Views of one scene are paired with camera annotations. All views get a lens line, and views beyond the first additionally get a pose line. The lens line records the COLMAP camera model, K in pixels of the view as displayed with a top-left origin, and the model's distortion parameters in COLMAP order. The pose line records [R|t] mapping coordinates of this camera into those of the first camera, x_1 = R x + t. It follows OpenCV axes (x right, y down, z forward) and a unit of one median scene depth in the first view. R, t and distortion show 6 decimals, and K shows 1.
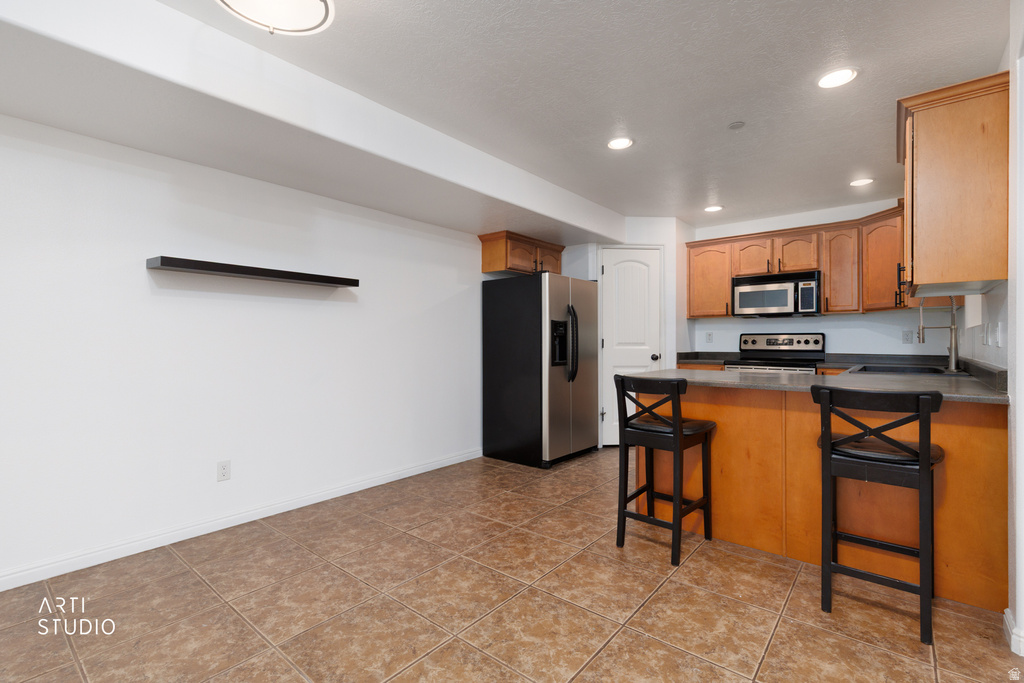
lens RADIAL K [[459.6, 0, 516.2], [0, 459.6, 340.9], [0, 0, 1]] dist [0.008977, -0.000749]
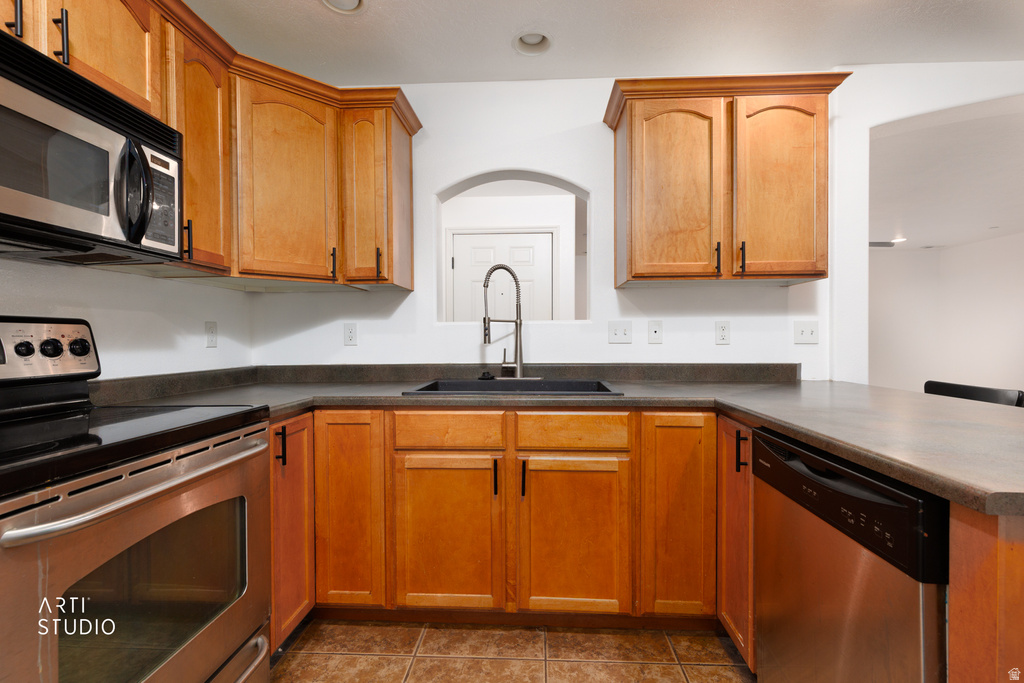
lens RADIAL K [[457.2, 0, 517.2], [0, 457.2, 341.0], [0, 0, 1]] dist [0.002689, 0.000134]
pose [[-0.603751, -0.001867, 0.797171, 0.238631], [0.005572, 0.999963, 0.006562, -0.002648], [-0.797154, 0.008403, -0.603718, 0.995595]]
